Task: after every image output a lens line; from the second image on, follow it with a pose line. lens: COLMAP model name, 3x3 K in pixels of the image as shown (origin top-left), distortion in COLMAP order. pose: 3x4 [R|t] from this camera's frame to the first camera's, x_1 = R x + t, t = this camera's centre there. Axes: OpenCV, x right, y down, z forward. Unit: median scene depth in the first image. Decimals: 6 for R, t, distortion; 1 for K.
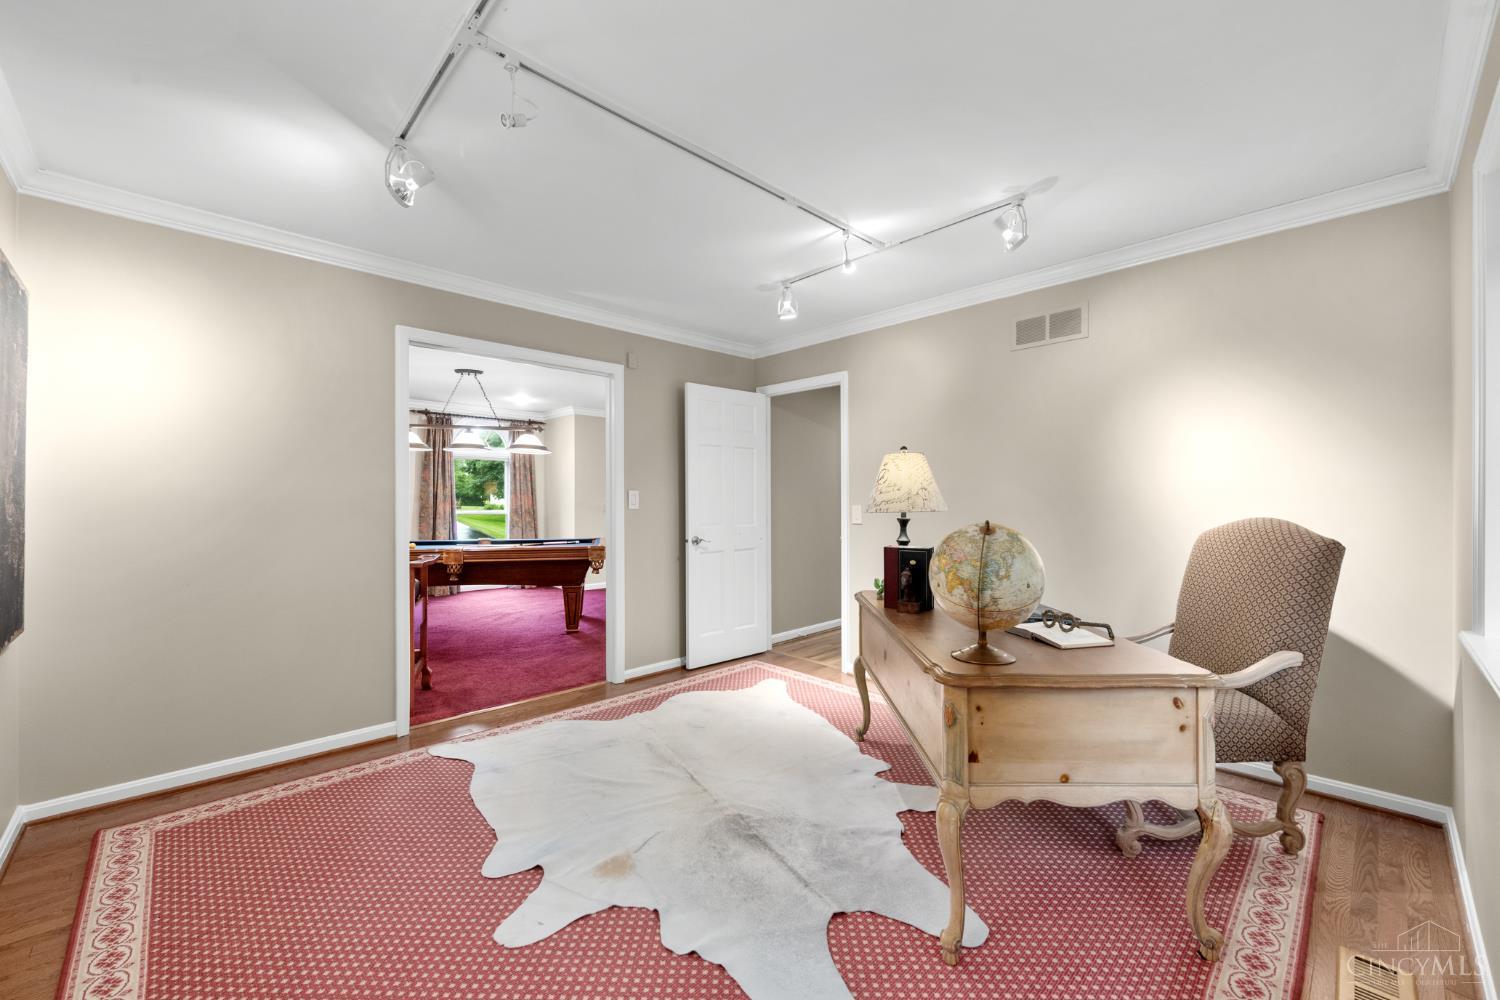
lens RADIAL K [[598.5, 0, 744.9], [0, 598.5, 499.6], [0, 0, 1]] dist [-0.005751, 0.000106]
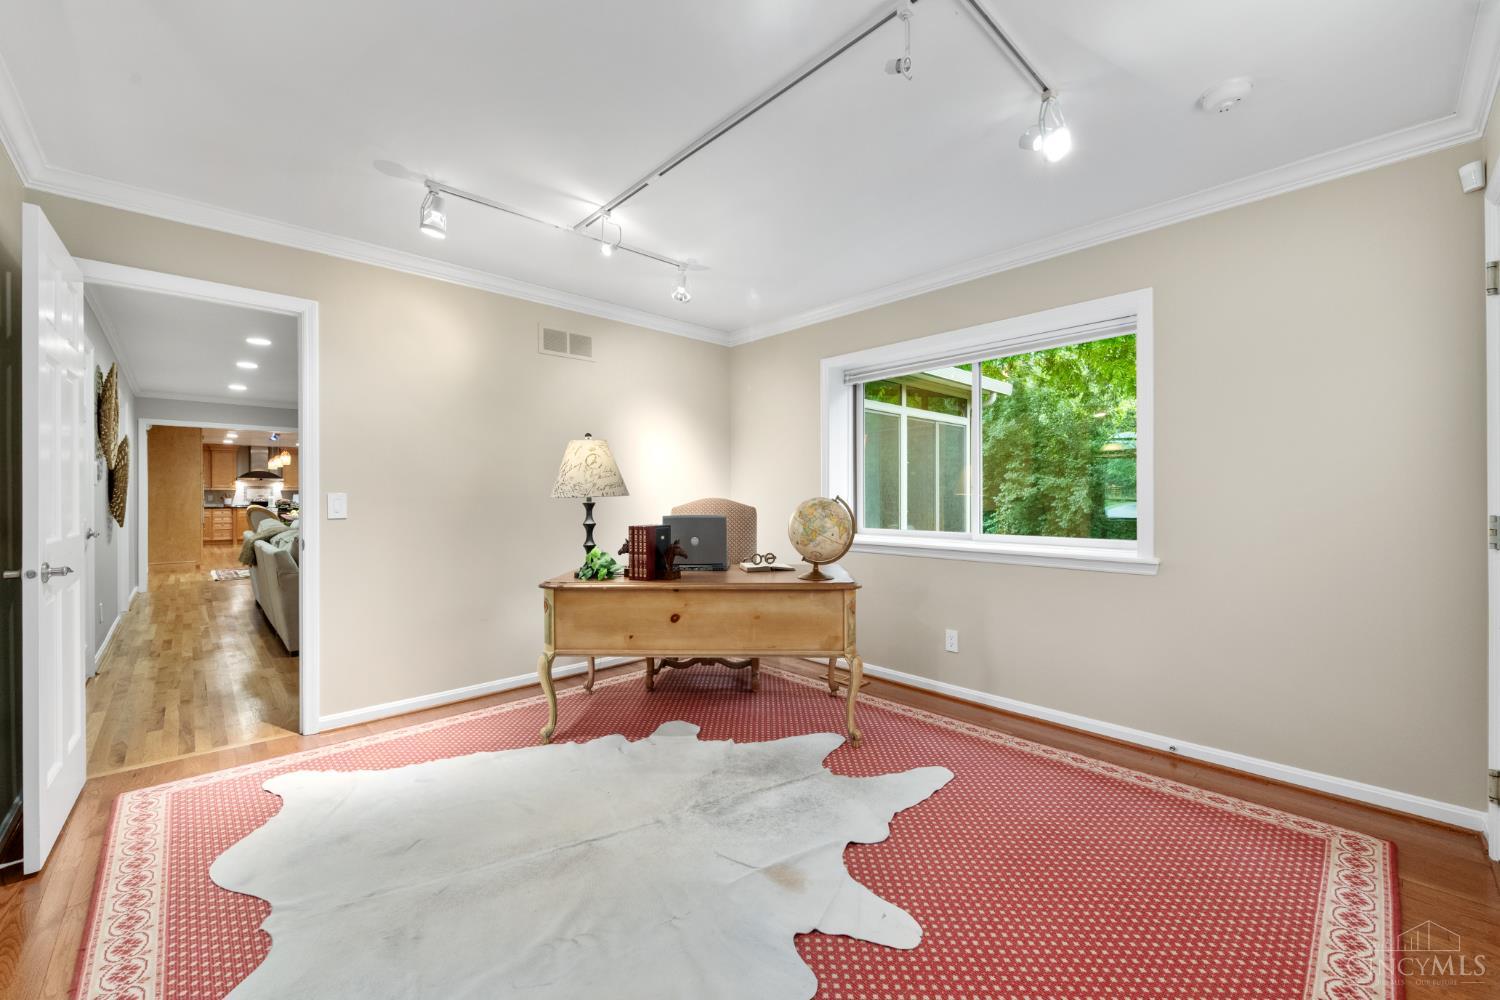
lens RADIAL K [[598.5, 0, 745.5], [0, 598.5, 497.9], [0, 0, 1]] dist [-0.005751, 0.000106]
pose [[0.001460, -0.001843, 0.999997, -0.644385], [0.002844, 0.999994, 0.001839, 0.018347], [-0.999995, 0.002842, 0.001465, 0.603270]]
